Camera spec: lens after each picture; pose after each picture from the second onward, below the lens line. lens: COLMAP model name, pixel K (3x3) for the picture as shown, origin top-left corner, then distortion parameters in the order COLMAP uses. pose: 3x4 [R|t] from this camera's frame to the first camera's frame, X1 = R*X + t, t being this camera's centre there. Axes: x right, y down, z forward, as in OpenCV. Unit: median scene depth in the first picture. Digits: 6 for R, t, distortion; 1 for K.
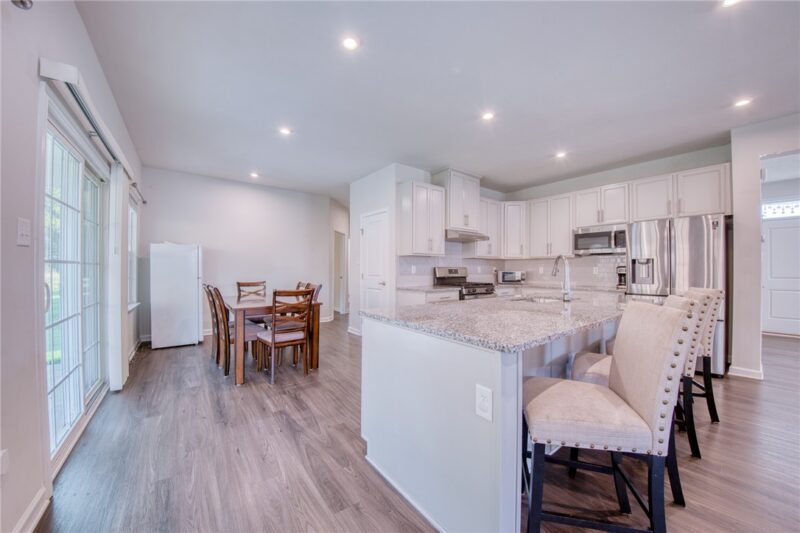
lens RADIAL K [[282.5, 0, 400.0], [0, 282.5, 266.5], [0, 0, 1]] dist [-0.030277, -0.000053]
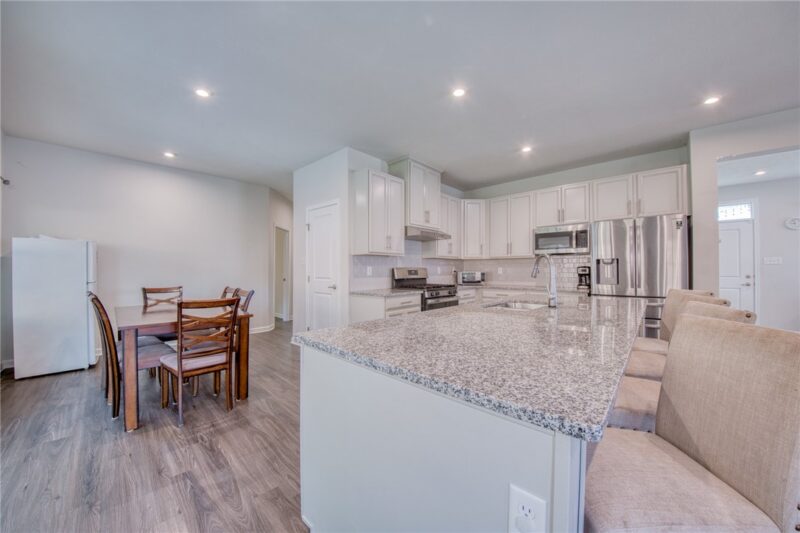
lens RADIAL K [[281.0, 0, 410.7], [0, 281.0, 266.3], [0, 0, 1]] dist [-0.025314, -0.000196]
pose [[0.978139, -0.002608, 0.207938, -0.007547], [0.003085, 0.999993, -0.001971, -0.001053], [-0.207931, 0.002570, 0.978140, 0.137257]]
